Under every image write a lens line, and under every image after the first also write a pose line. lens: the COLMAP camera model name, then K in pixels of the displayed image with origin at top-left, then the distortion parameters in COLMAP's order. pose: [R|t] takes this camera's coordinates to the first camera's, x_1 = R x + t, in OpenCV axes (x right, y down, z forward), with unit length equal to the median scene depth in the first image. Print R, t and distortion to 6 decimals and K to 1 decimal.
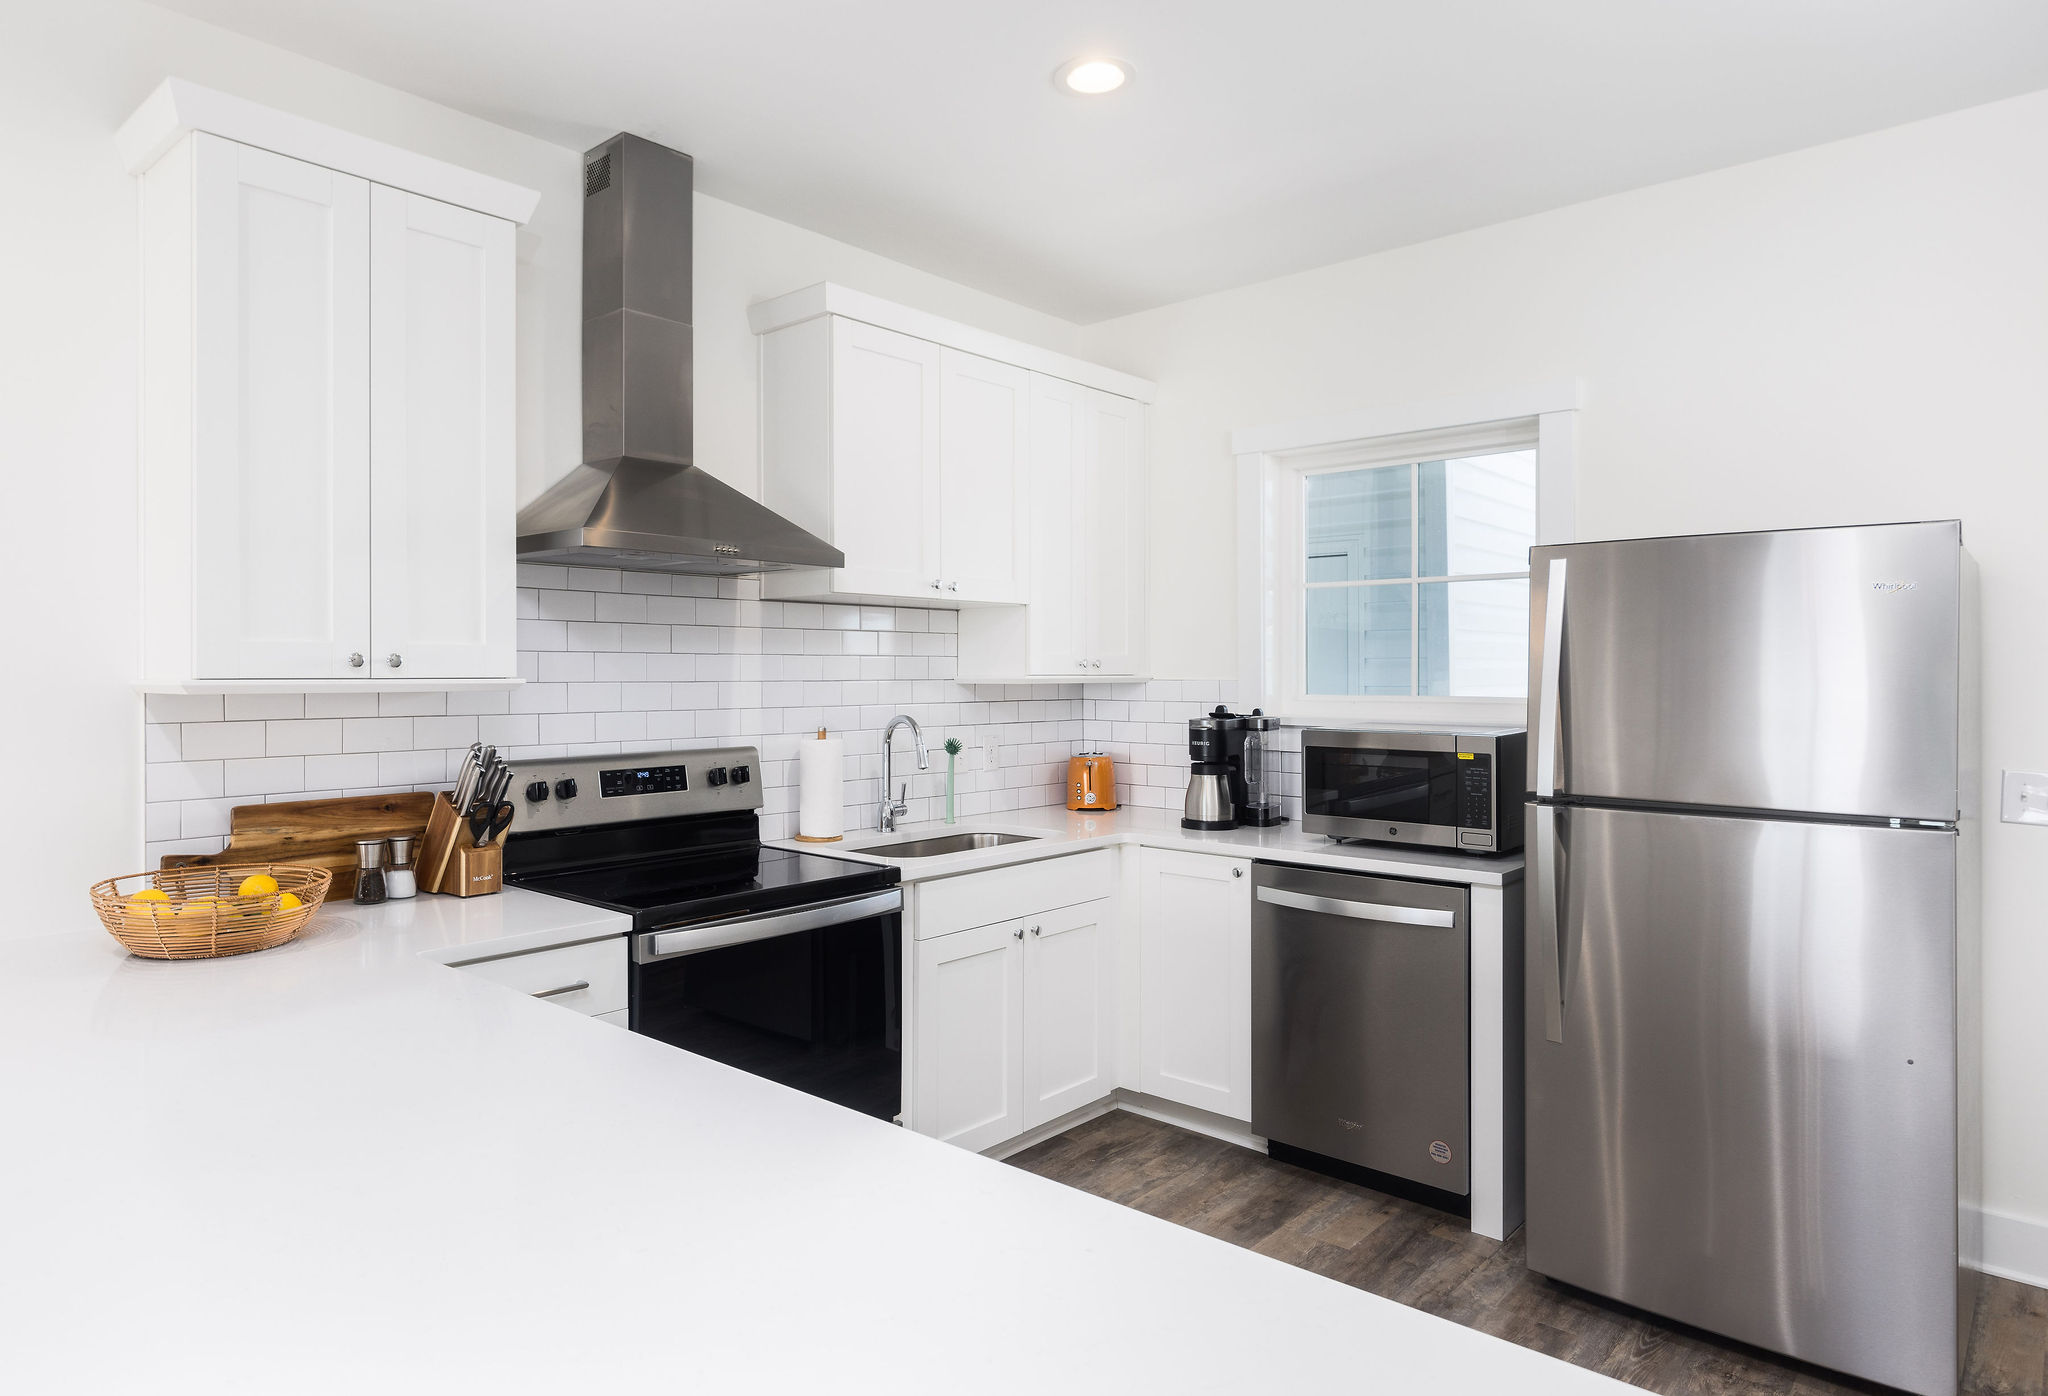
lens RADIAL K [[1213.0, 0, 958.9], [0, 1213.0, 672.4], [0, 0, 1]] dist [0.002271, -0.000528]
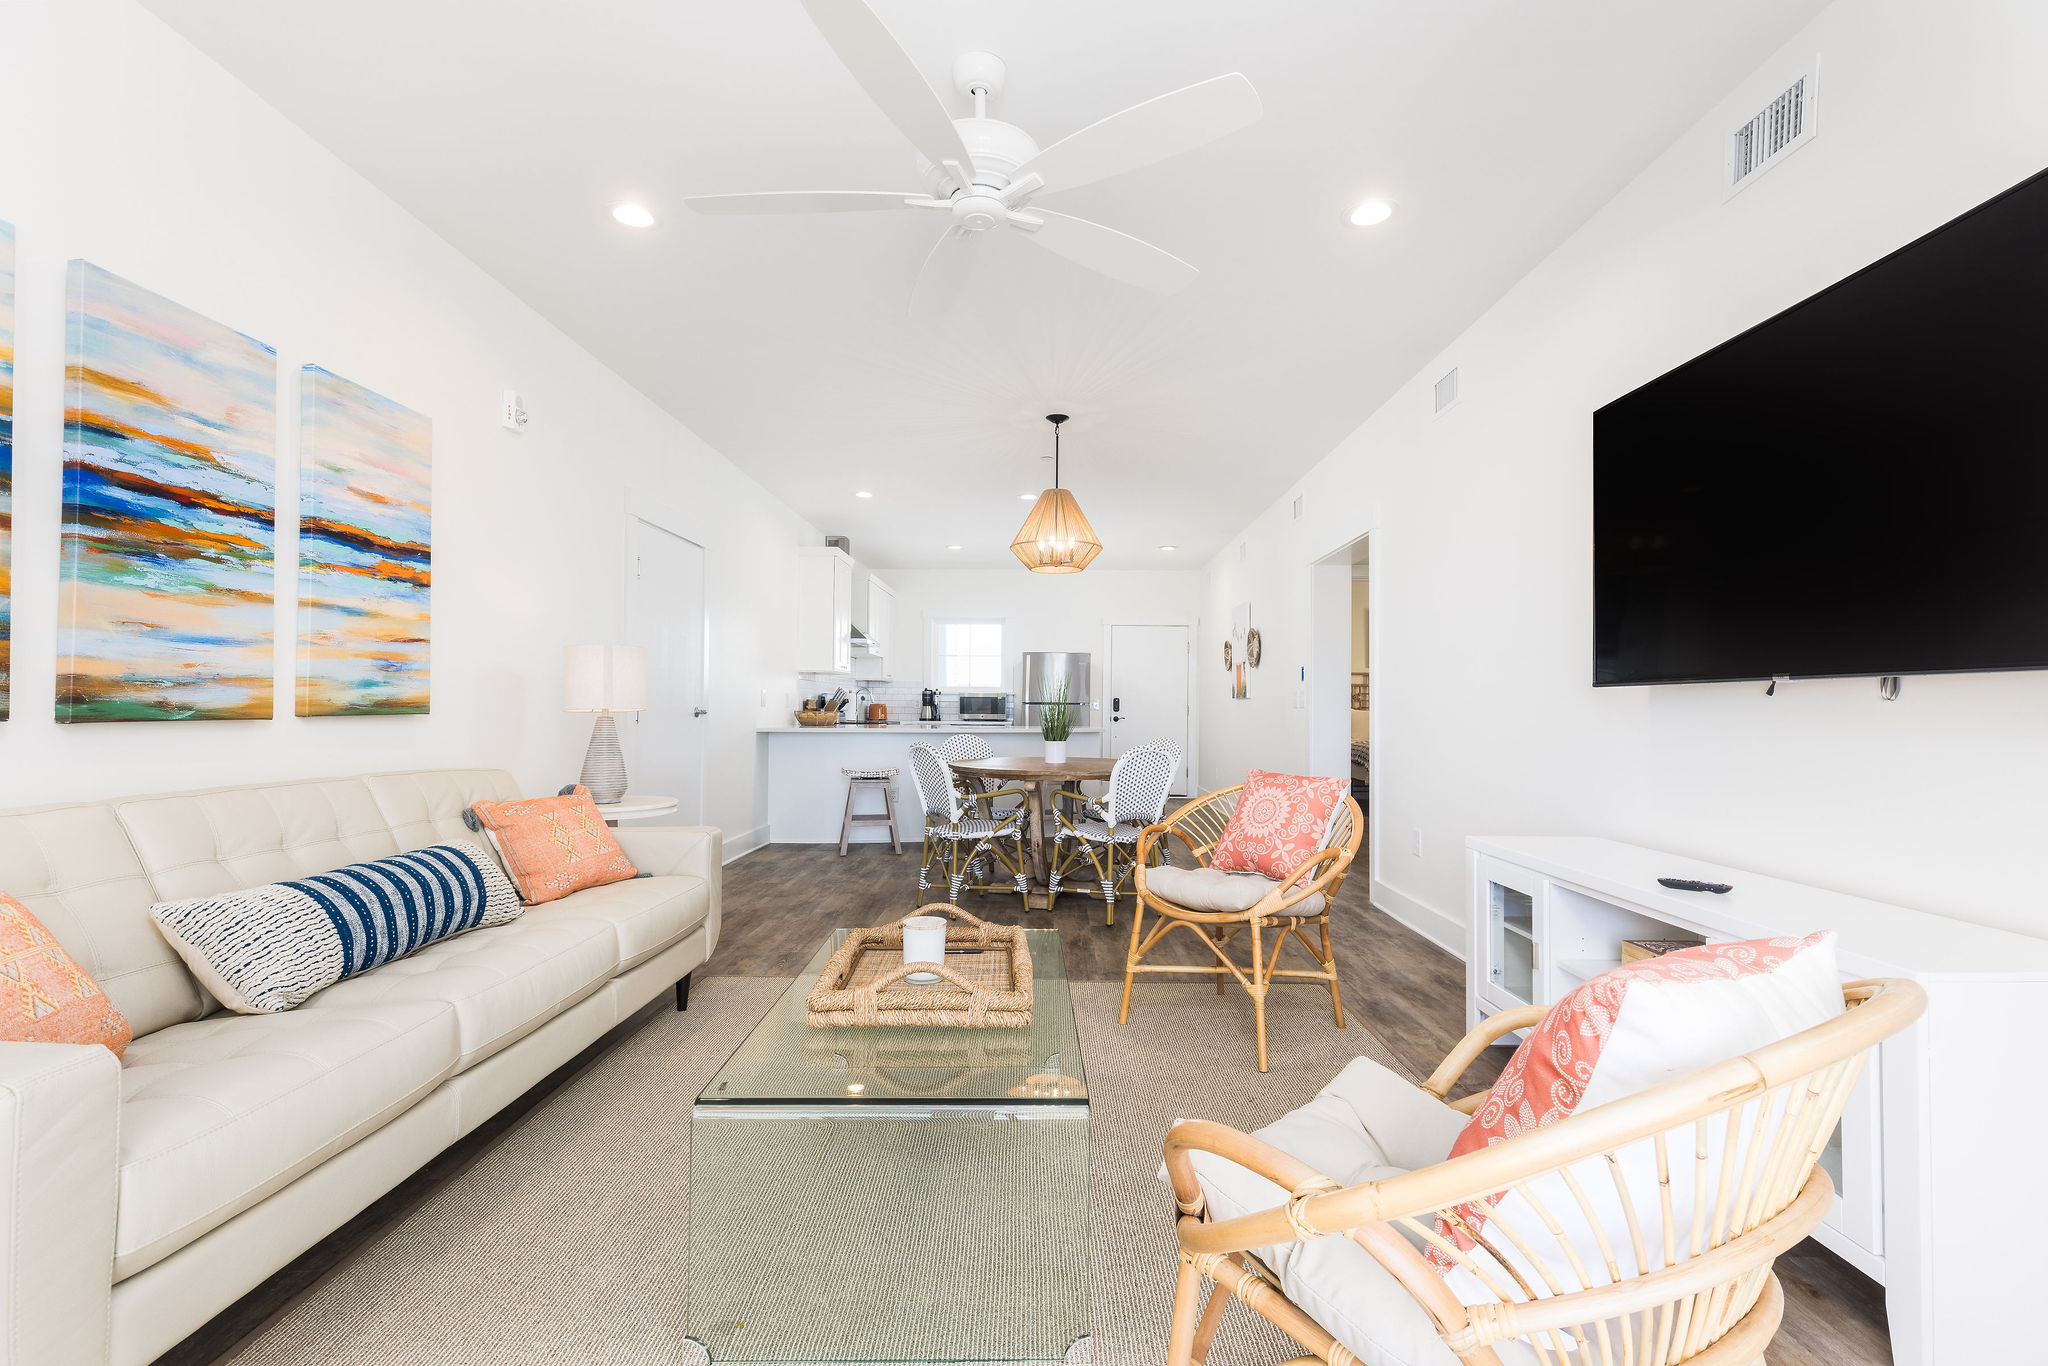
lens RADIAL K [[913.0, 0, 1039.5], [0, 913.0, 692.9], [0, 0, 1]] dist [0.015868, 0.000136]
pose [[0.738821, 0.016826, 0.673692, -1.696152], [-0.007236, 0.999829, -0.017036, 0.106981], [-0.673863, 0.007711, 0.738816, -1.527489]]
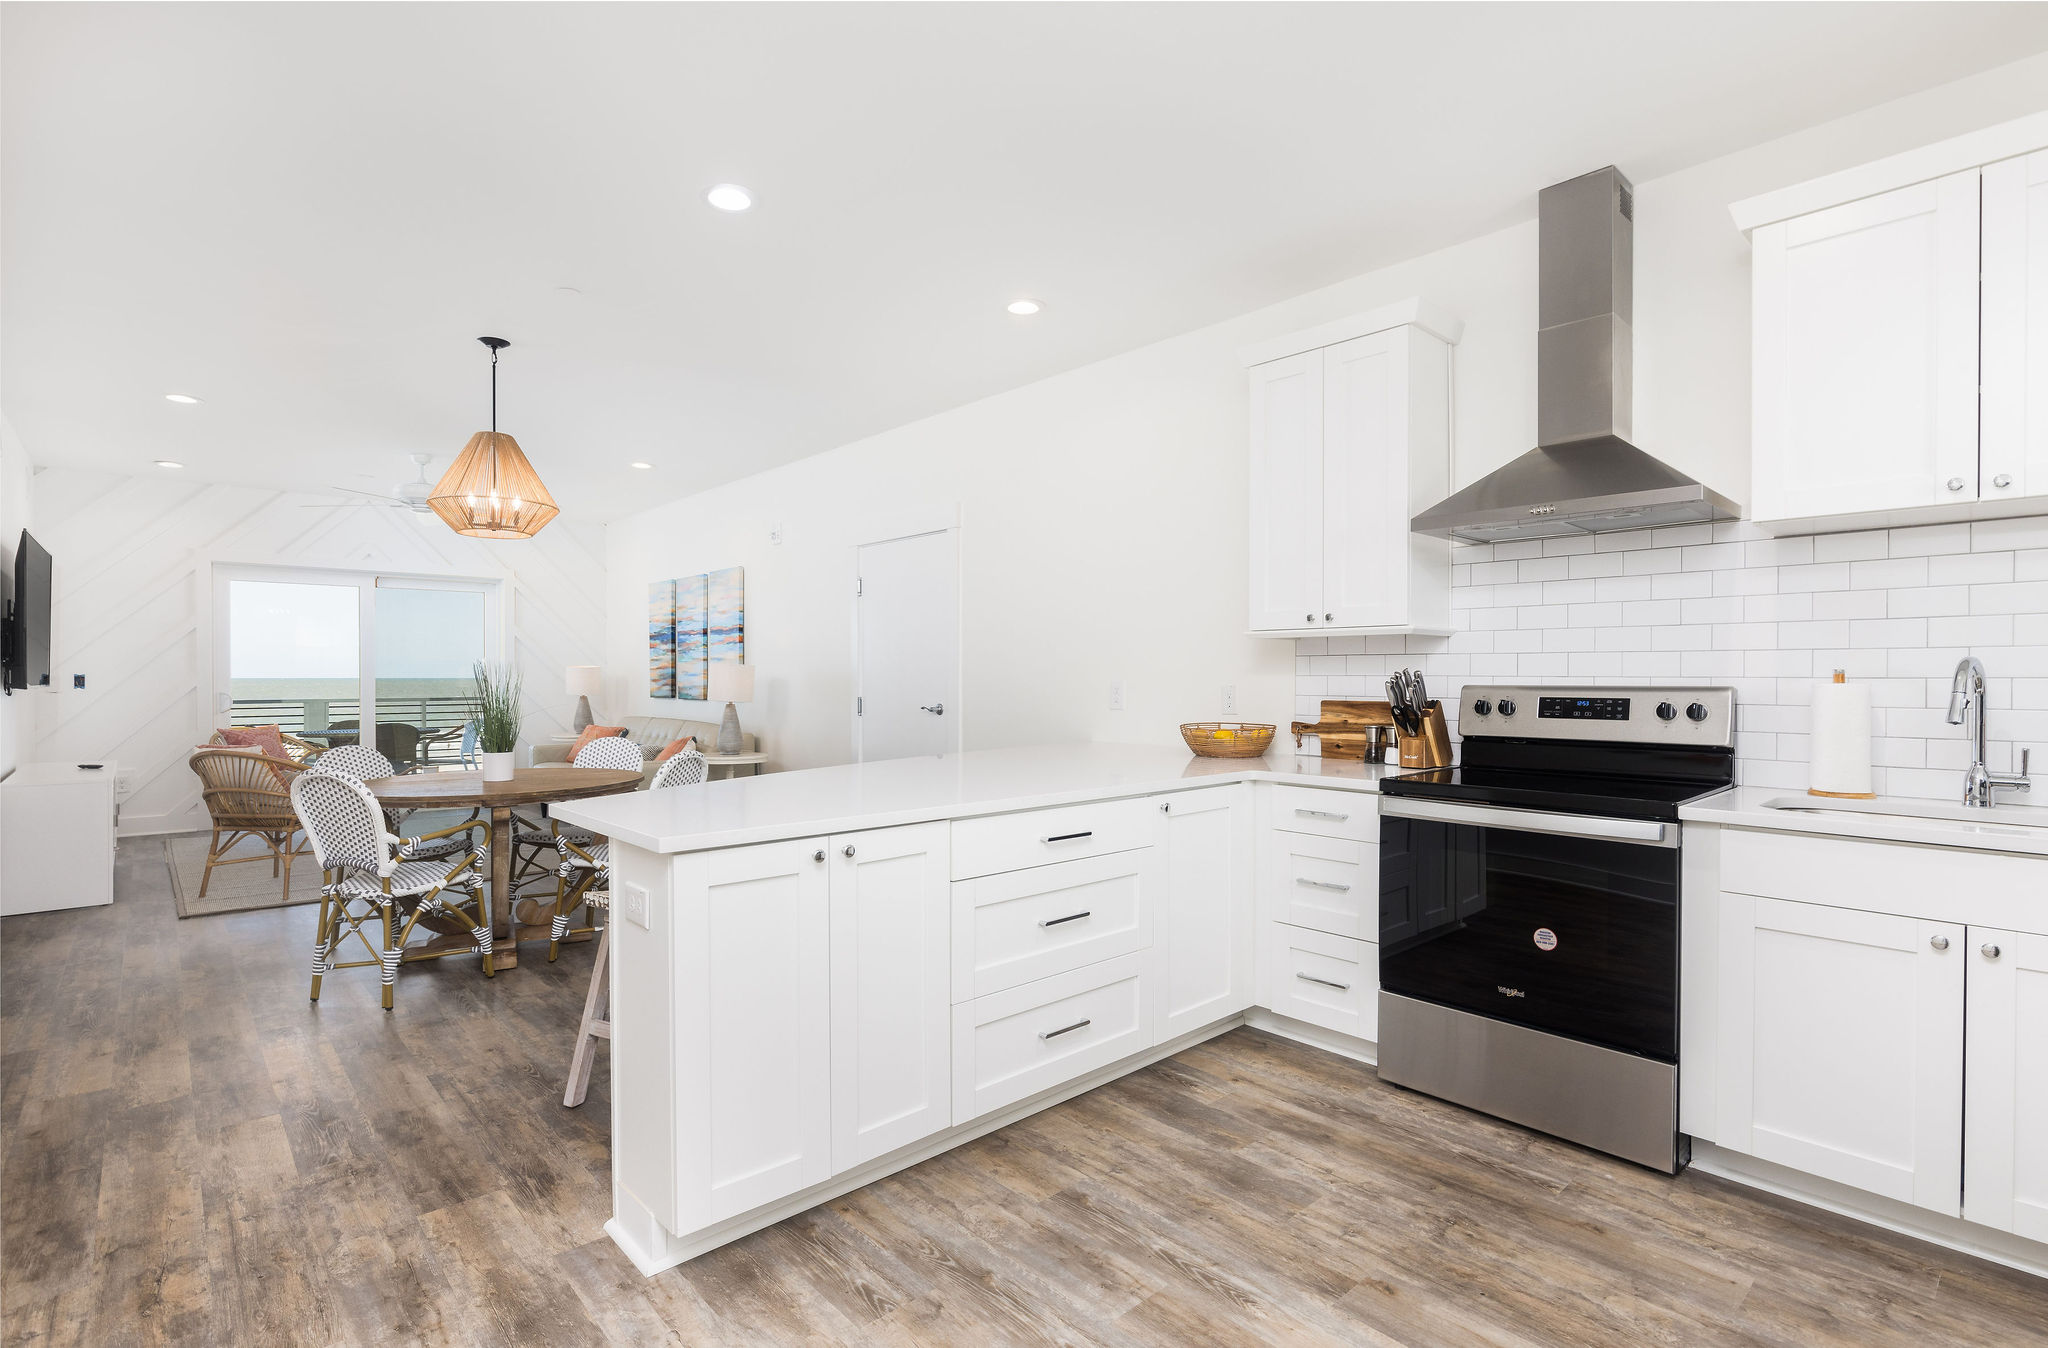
lens RADIAL K [[962.9, 0, 1030.2], [0, 962.9, 685.0], [0, 0, 1]] dist [-0.003437, 0.000337]
pose [[-0.079467, 0.010135, -0.996786, 0.719847], [-0.002109, 0.999944, 0.010335, 0.056483], [0.996835, 0.002923, -0.079441, 0.520814]]
